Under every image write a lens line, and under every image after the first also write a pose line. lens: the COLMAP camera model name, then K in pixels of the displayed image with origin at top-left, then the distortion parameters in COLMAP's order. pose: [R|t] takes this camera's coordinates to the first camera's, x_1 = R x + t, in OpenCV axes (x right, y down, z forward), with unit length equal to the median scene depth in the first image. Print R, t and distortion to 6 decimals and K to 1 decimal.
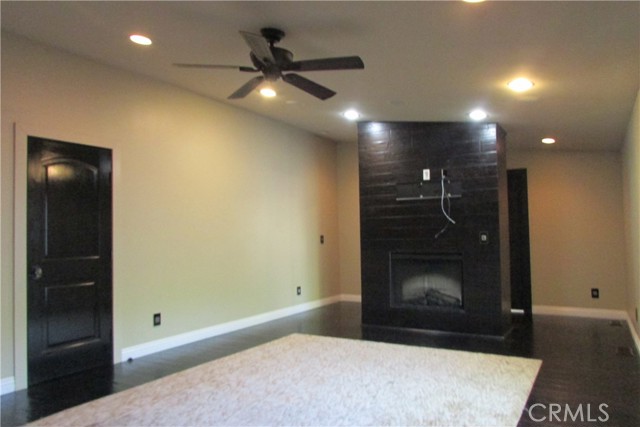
lens RADIAL K [[459.0, 0, 323.0], [0, 459.0, 212.5], [0, 0, 1]] dist [-0.021163, -0.000563]
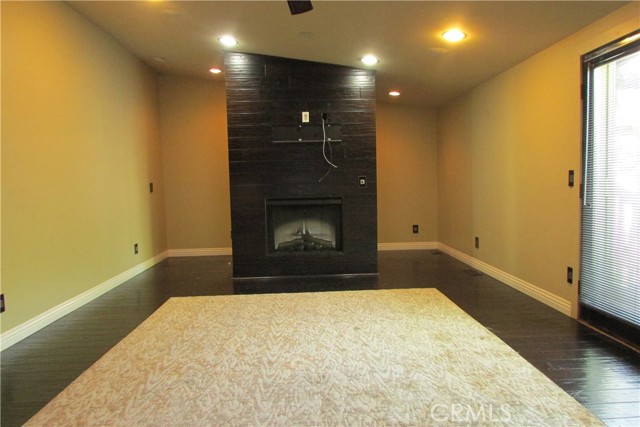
lens RADIAL K [[459.0, 0, 314.8], [0, 459.0, 217.2], [0, 0, 1]] dist [-0.021163, -0.000563]
pose [[0.845385, -0.049301, 0.531877, -0.321413], [-0.013720, 0.993399, 0.113888, 0.019005], [-0.533981, -0.103576, 0.839128, 0.186401]]
